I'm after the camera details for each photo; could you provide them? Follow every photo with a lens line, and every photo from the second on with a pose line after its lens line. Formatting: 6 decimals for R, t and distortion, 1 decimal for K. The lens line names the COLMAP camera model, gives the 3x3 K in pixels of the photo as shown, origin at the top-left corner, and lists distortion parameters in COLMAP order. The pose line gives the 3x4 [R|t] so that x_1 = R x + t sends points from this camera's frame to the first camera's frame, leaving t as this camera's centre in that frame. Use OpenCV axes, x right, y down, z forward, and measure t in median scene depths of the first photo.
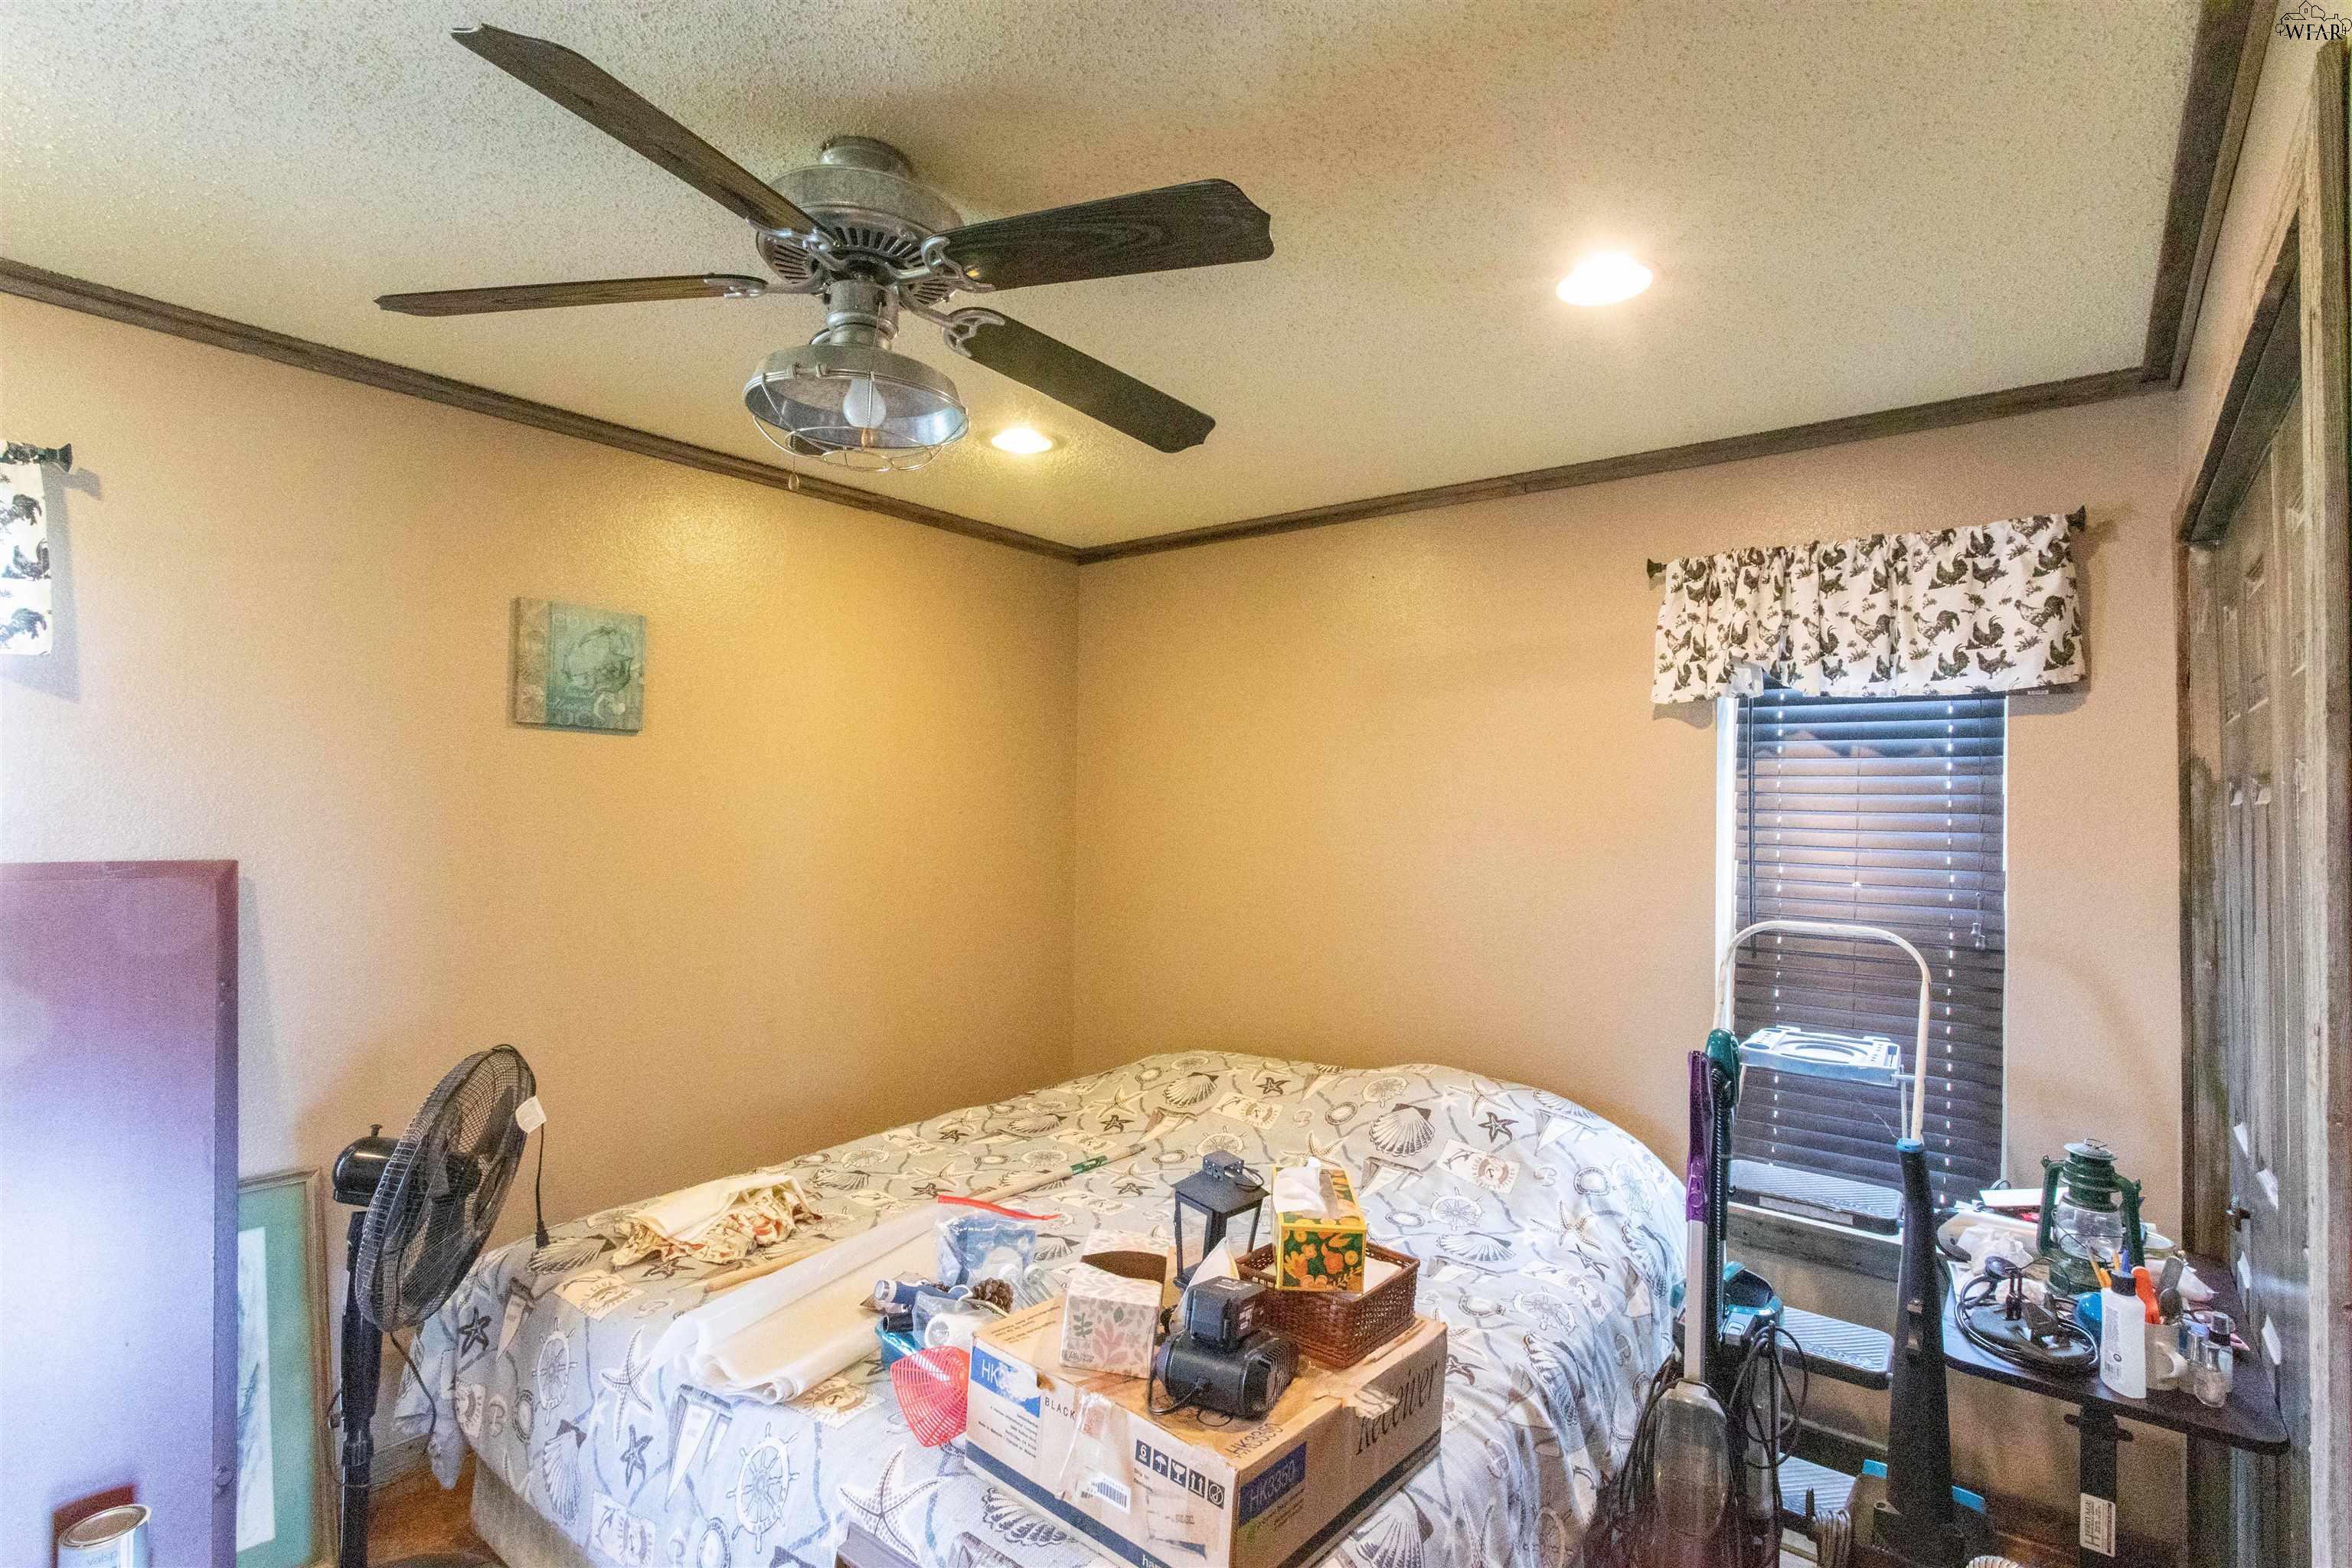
lens RADIAL K [[1113.2, 0, 1191.0], [0, 1113.2, 795.4], [0, 0, 1]] dist [0.004298, 0.001137]
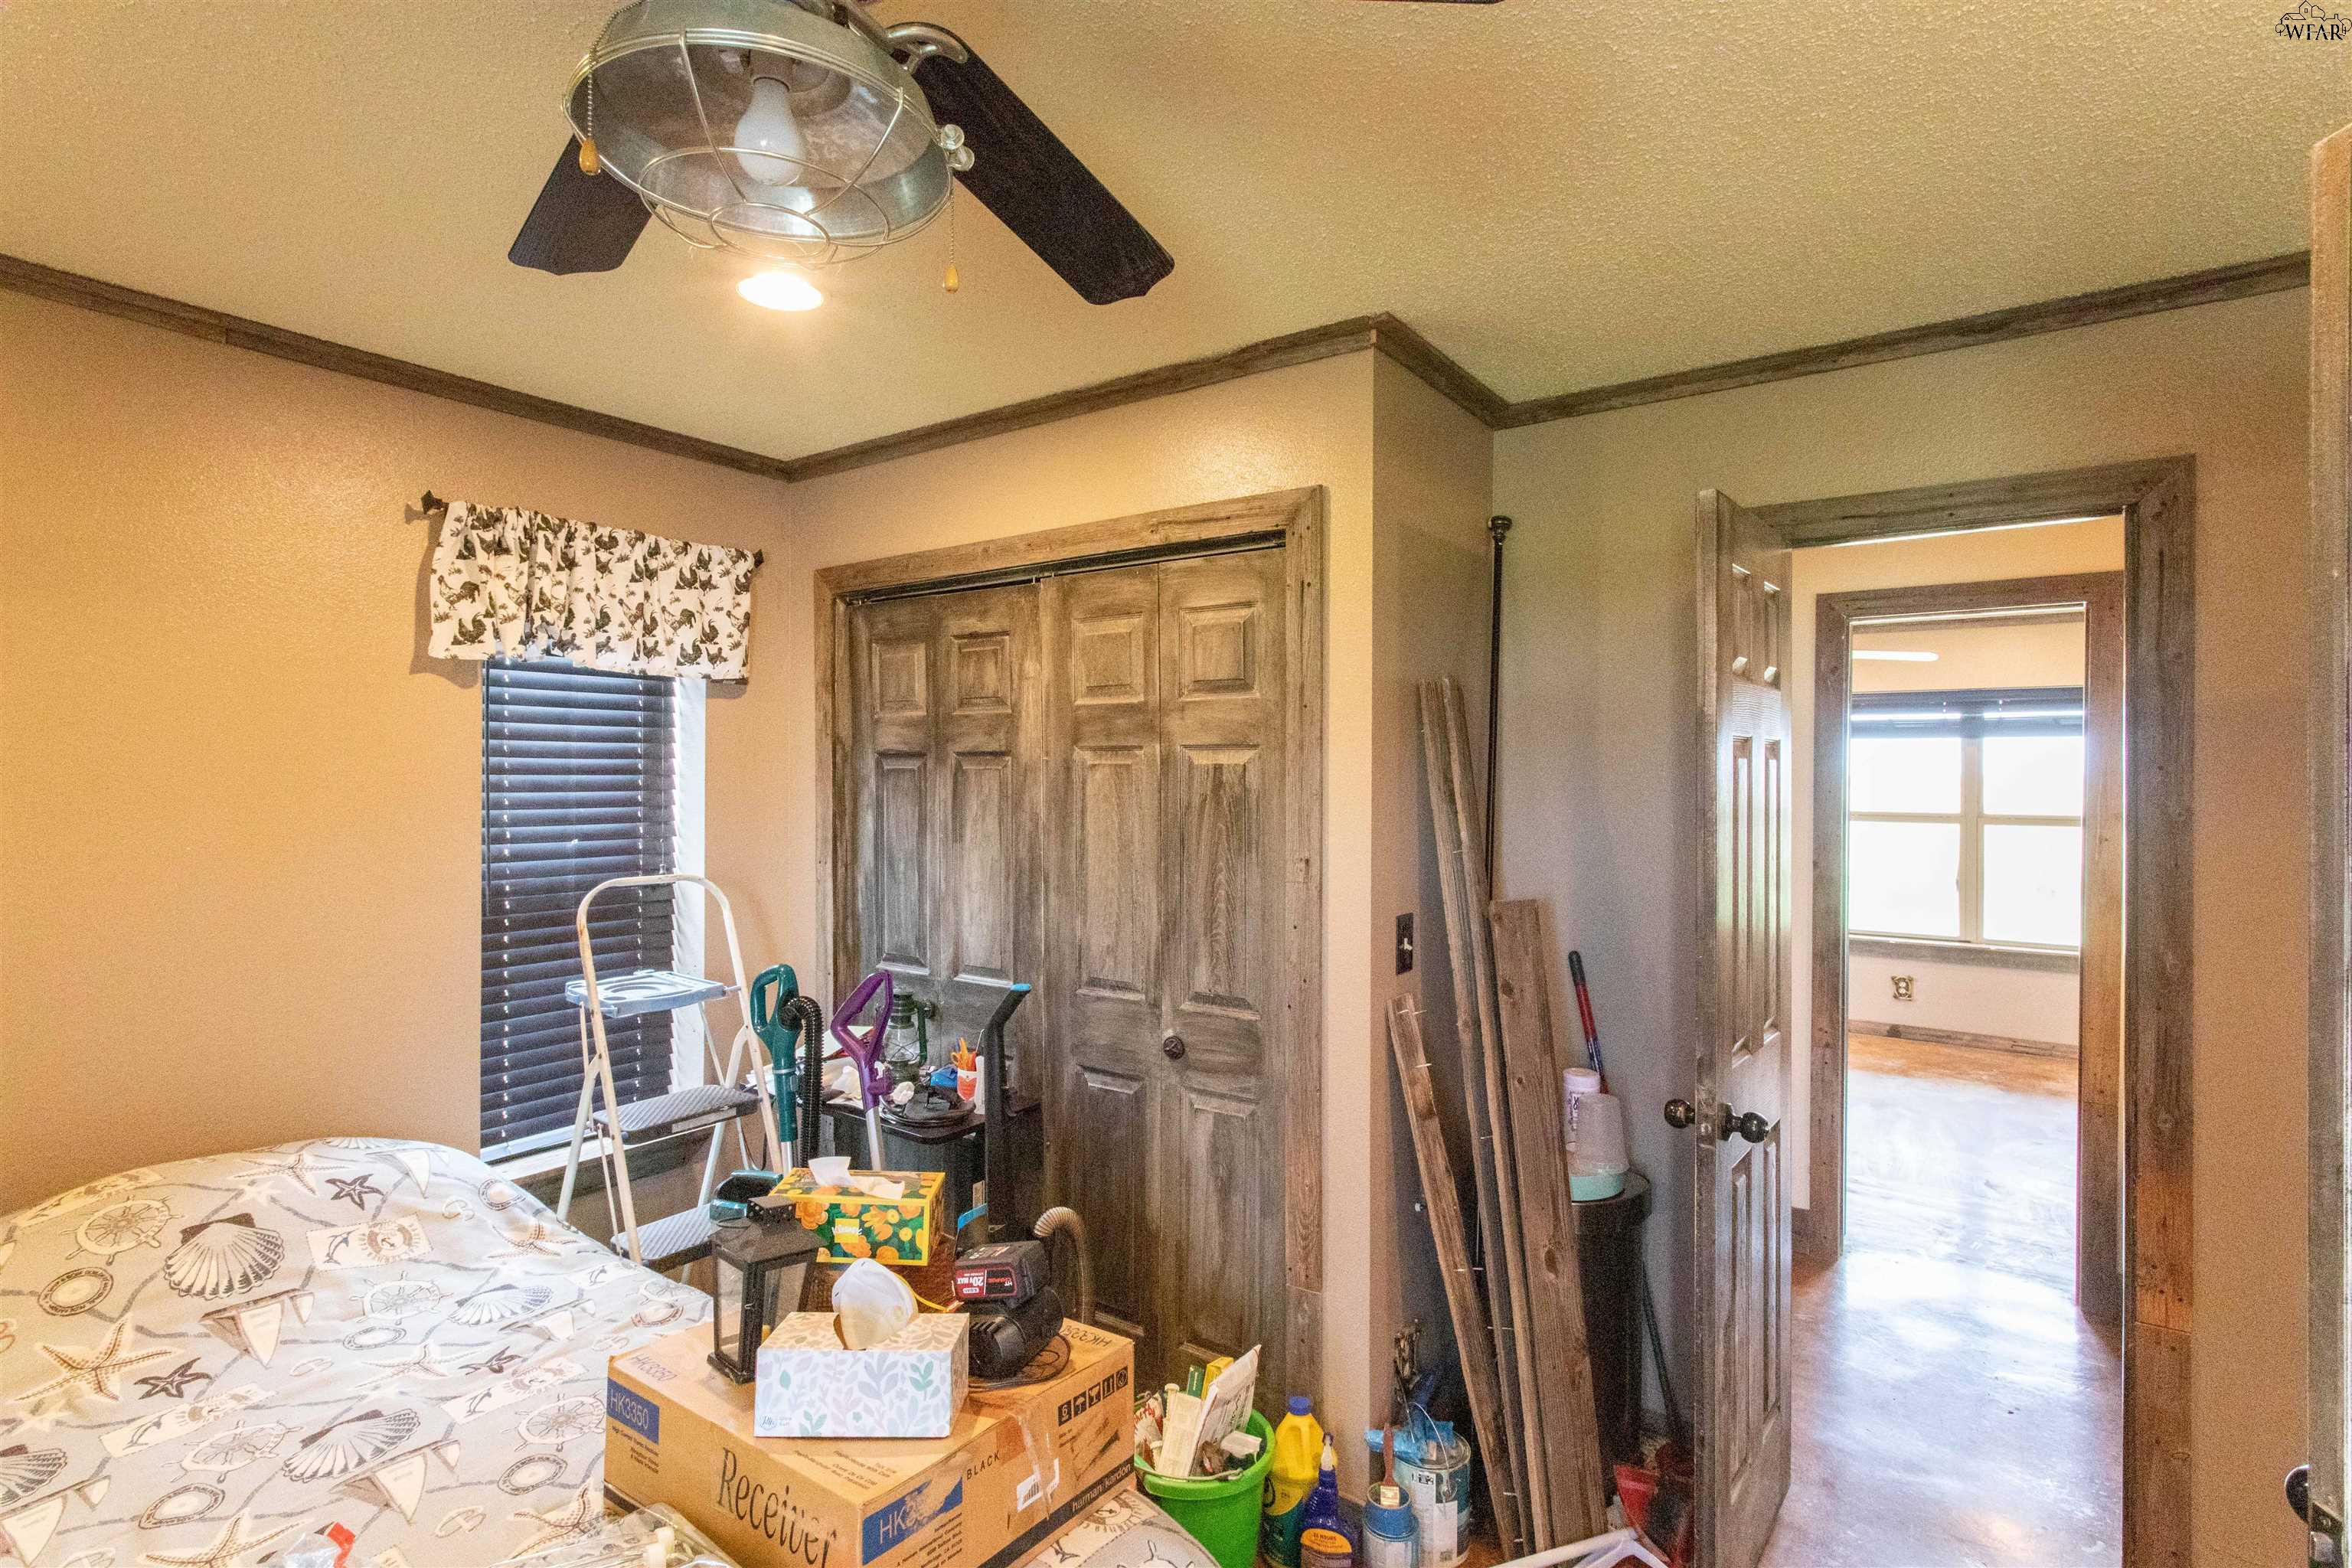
lens RADIAL K [[1113.2, 0, 1187.3], [0, 1113.2, 778.5], [0, 0, 1]] dist [0.004298, 0.001137]
pose [[-0.037617, -0.017909, 0.999132, -0.556846], [-0.004075, 0.999834, 0.017768, -0.004235], [-0.999284, -0.003403, -0.037684, 0.490662]]
